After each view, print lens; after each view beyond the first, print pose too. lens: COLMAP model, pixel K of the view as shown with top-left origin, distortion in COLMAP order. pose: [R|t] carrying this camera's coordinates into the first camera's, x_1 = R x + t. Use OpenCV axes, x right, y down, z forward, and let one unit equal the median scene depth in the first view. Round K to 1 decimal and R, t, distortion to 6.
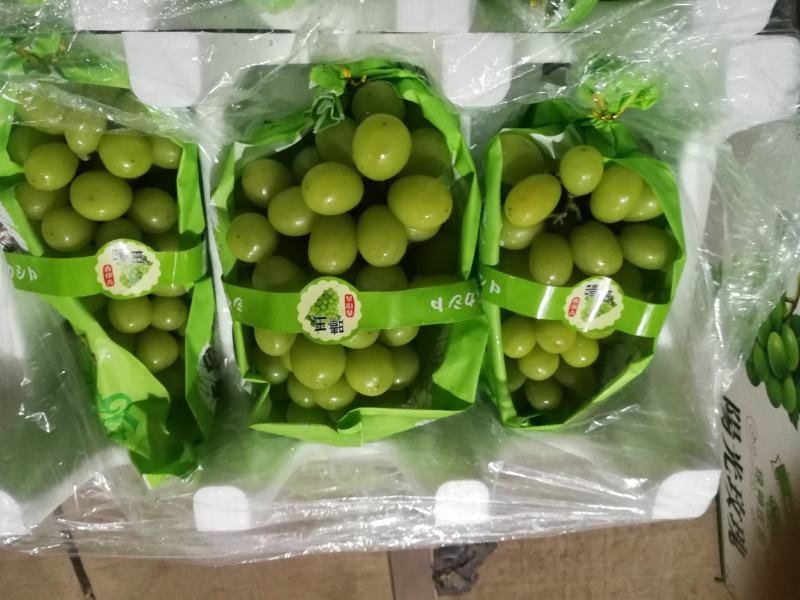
lens RADIAL K [[649.3, 0, 398.5], [0, 649.3, 302.5], [0, 0, 1]] dist [0.034741, -0.030054]
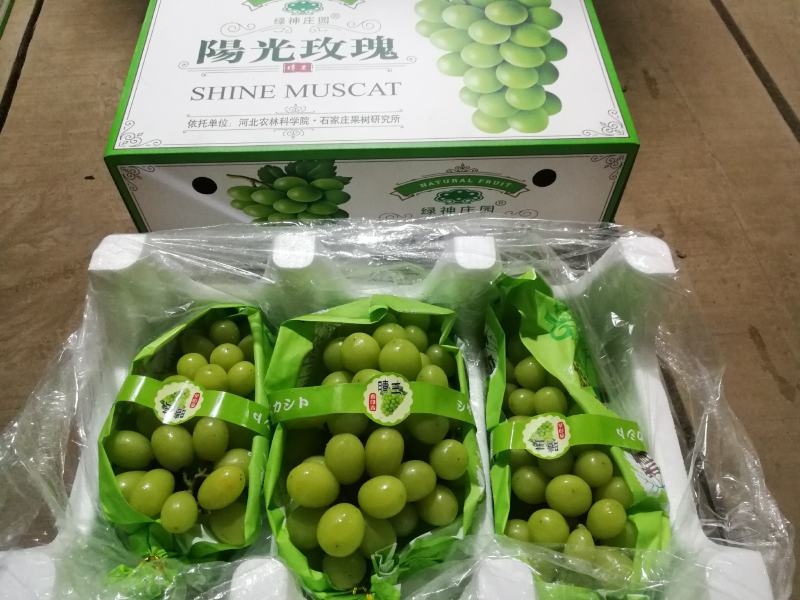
lens RADIAL K [[649.3, 0, 397.8], [0, 649.3, 300.4], [0, 0, 1]] dist [0.034741, -0.030054]
pose [[-0.999069, -0.024192, -0.035726, -0.070409], [0.016358, -0.978580, 0.205215, -0.057212], [-0.039925, 0.204439, 0.978065, -0.278932]]
